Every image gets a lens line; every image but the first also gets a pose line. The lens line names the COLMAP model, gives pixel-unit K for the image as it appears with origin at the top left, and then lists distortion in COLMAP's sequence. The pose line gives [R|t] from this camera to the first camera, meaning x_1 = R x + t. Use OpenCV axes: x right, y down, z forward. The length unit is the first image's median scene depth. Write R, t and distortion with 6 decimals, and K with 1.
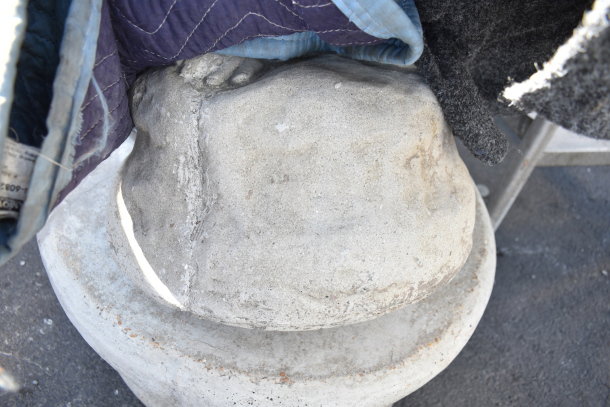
lens RADIAL K [[471.4, 0, 305.0], [0, 471.4, 203.5], [0, 0, 1]] dist [-0.094969, 0.011501]
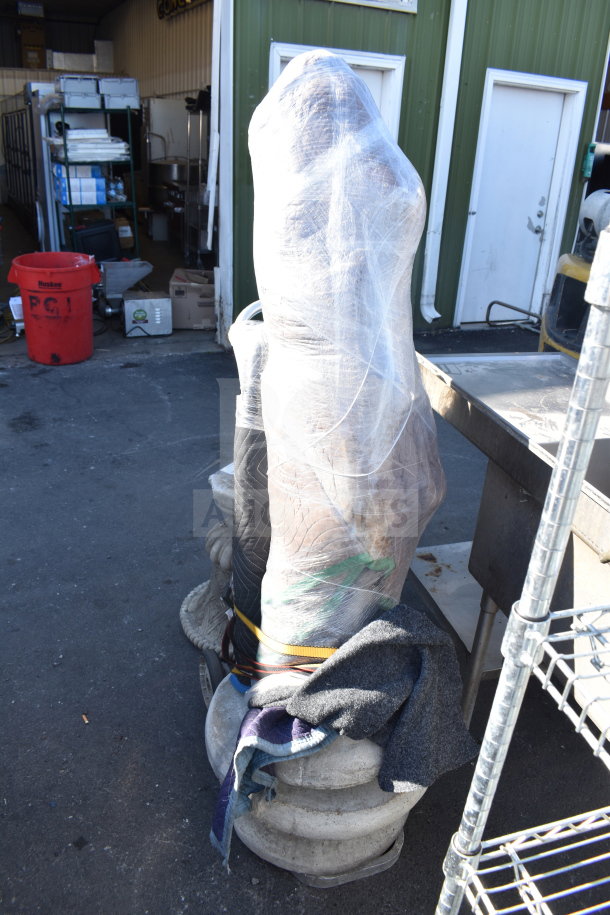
lens RADIAL K [[707.1, 0, 304.1], [0, 707.1, 474.9], [0, 0, 1]] dist [-0.094969, 0.011501]
pose [[0.993825, -0.110562, 0.009421, -0.061891], [0.108711, 0.953128, -0.282363, -0.296550], [0.022239, 0.281644, 0.959261, -2.879614]]
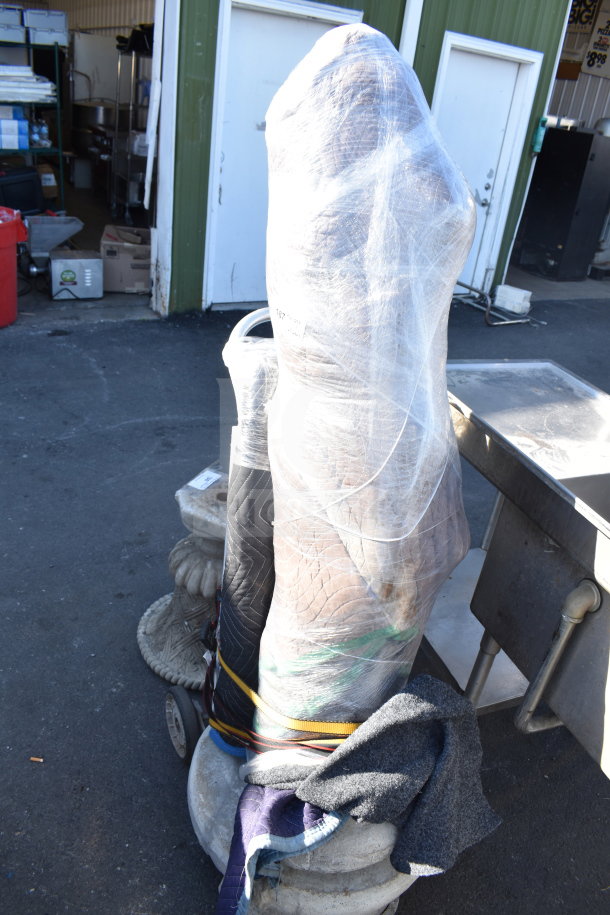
lens RADIAL K [[707.1, 0, 304.1], [0, 707.1, 474.9], [0, 0, 1]] dist [-0.094969, 0.011501]
pose [[0.987765, -0.097736, 0.121526, -0.431995], [0.121402, 0.971032, -0.205813, -0.890463], [-0.097890, 0.218048, 0.971016, -2.509268]]
